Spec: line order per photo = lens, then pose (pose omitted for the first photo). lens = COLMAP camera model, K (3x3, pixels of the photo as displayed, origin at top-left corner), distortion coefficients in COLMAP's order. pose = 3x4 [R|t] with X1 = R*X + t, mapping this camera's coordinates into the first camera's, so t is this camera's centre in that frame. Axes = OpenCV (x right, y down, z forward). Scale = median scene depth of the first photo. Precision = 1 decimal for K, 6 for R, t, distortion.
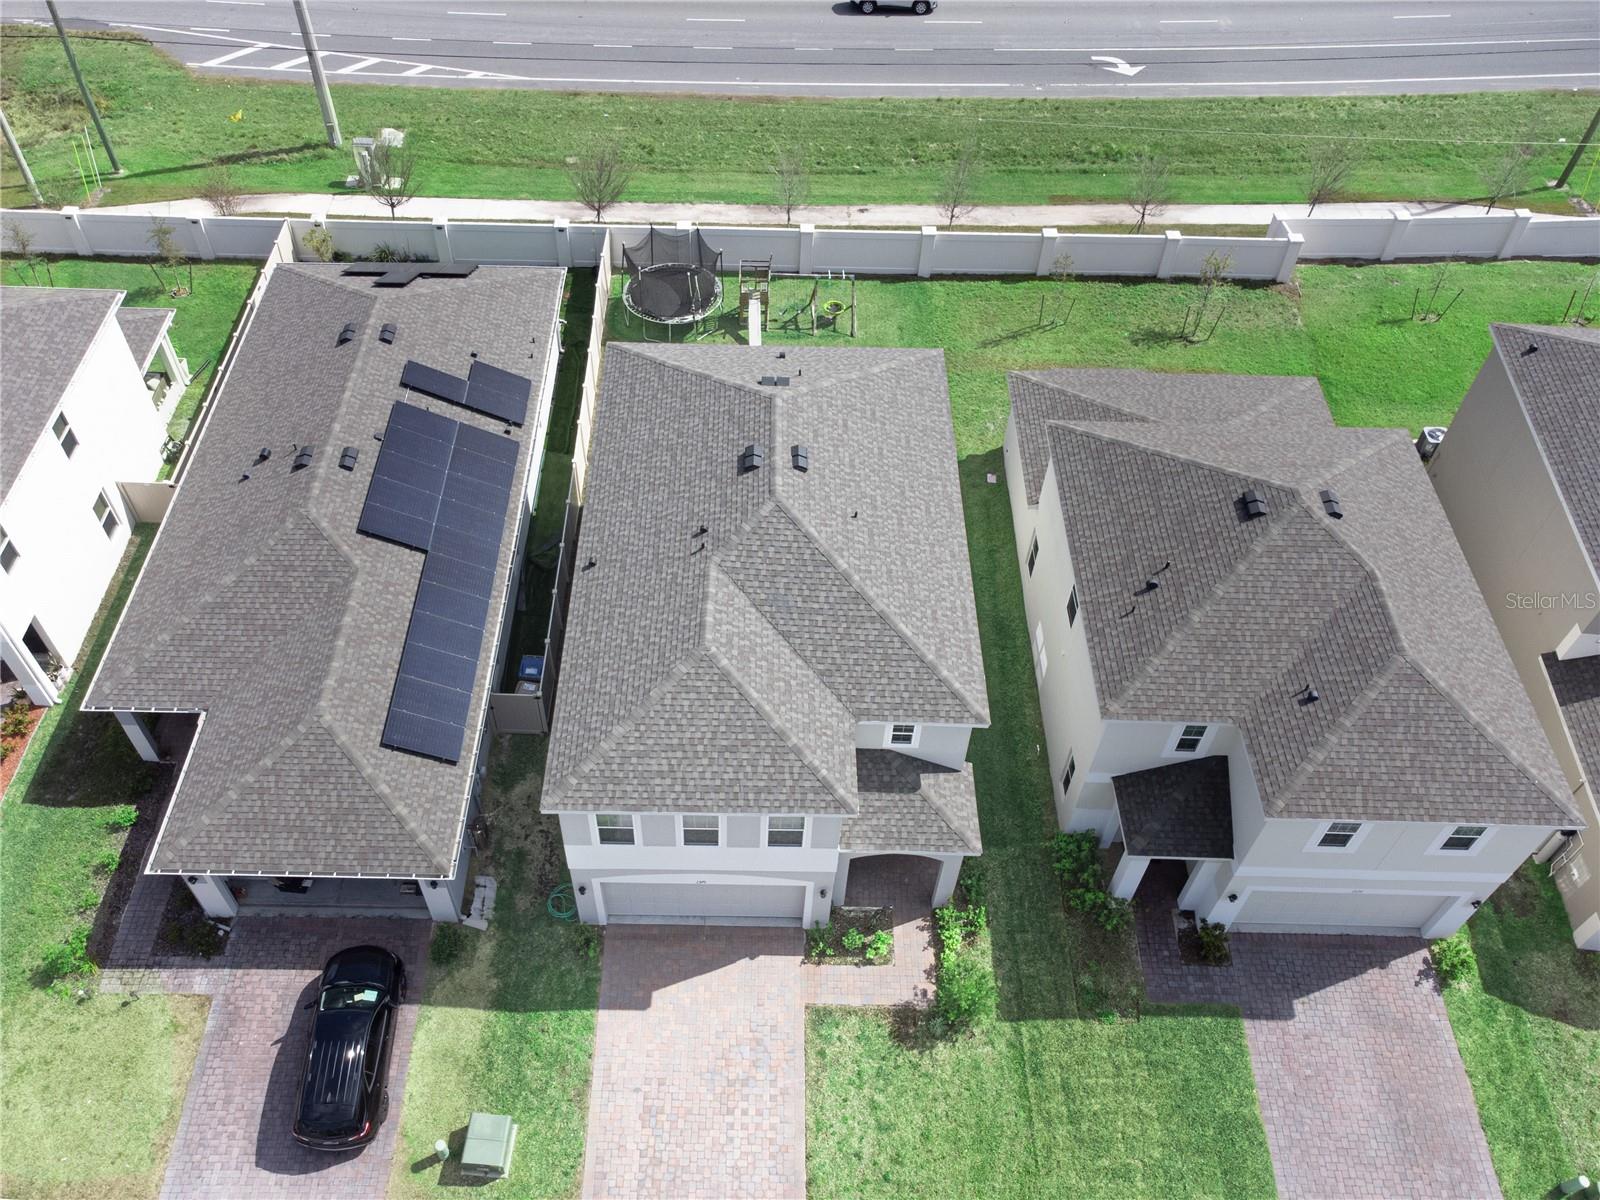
lens RADIAL K [[1304.4, 0, 748.7], [0, 1304.4, 649.8], [0, 0, 1]] dist [0.016891, 0.001114]
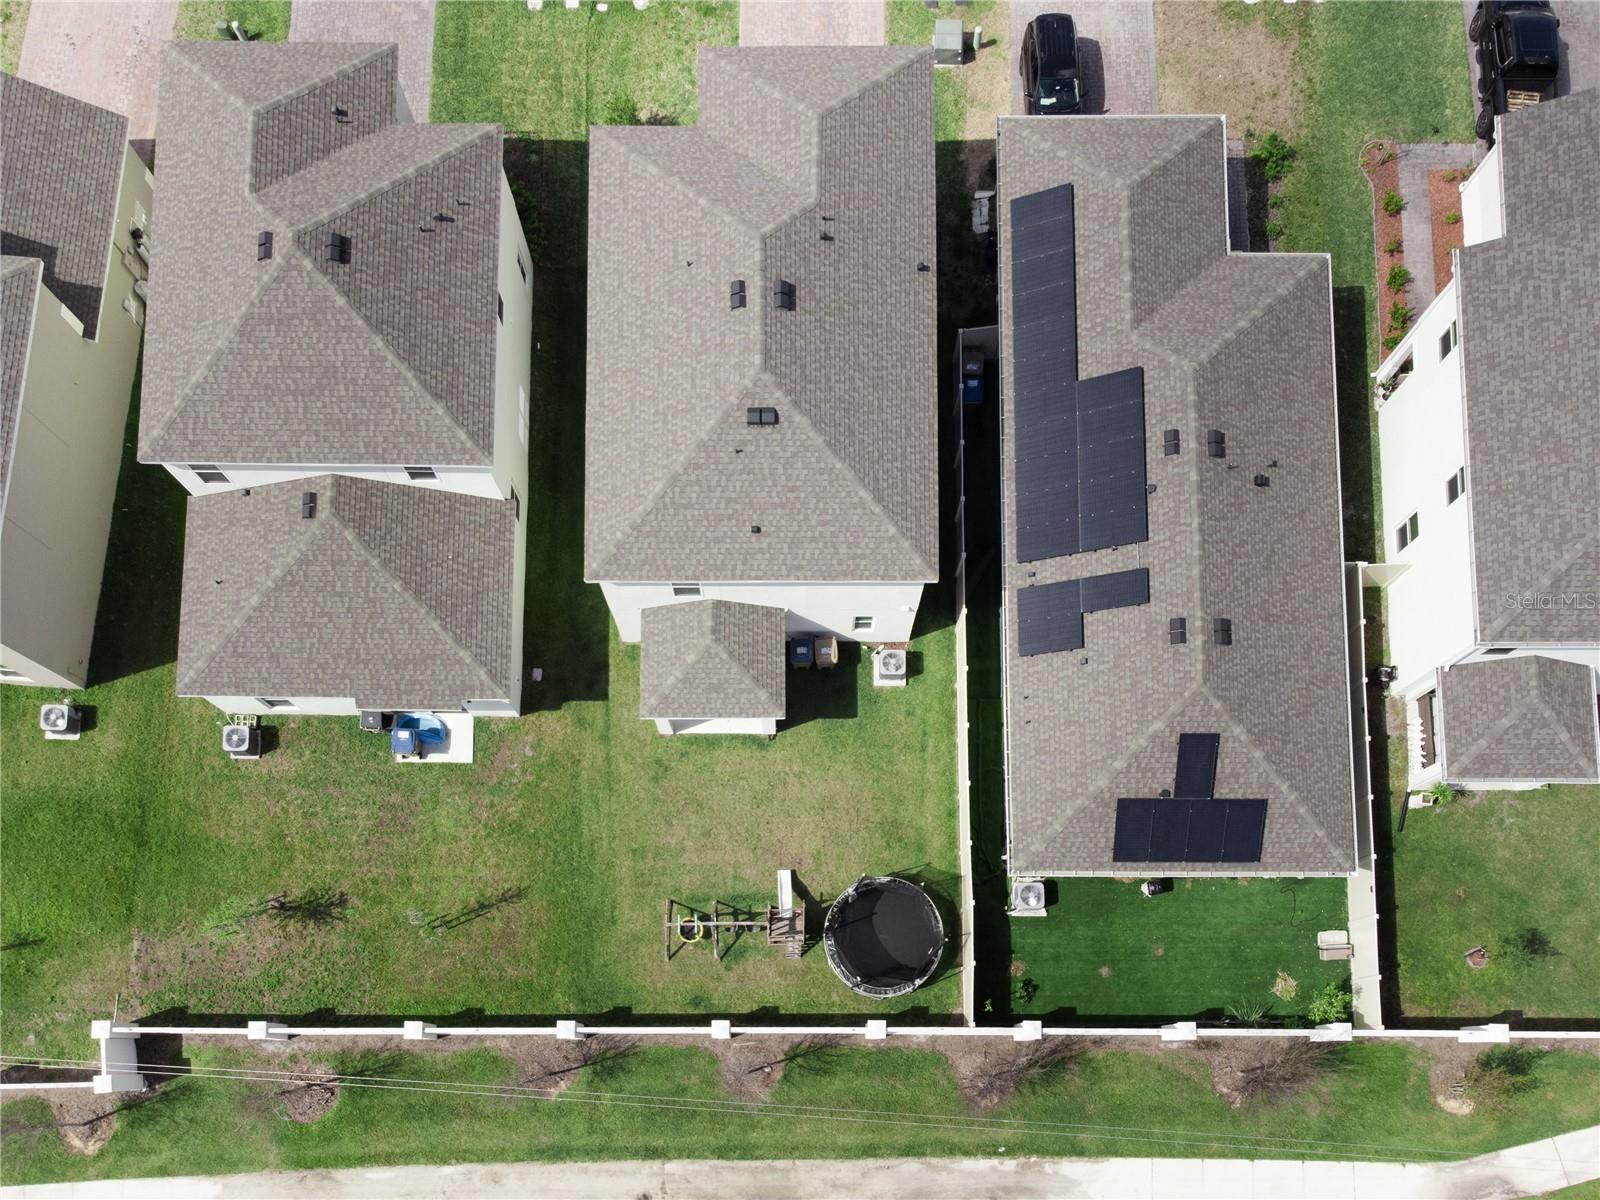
lens RADIAL K [[1304.4, 0, 792.0], [0, 1304.4, 934.2], [0, 0, 1]] dist [0.016891, 0.001114]
pose [[-0.999778, 0.016374, -0.013245, 0.017995], [-0.020878, -0.687846, 0.725556, -1.344831], [0.002770, 0.725672, 0.688036, 0.654309]]
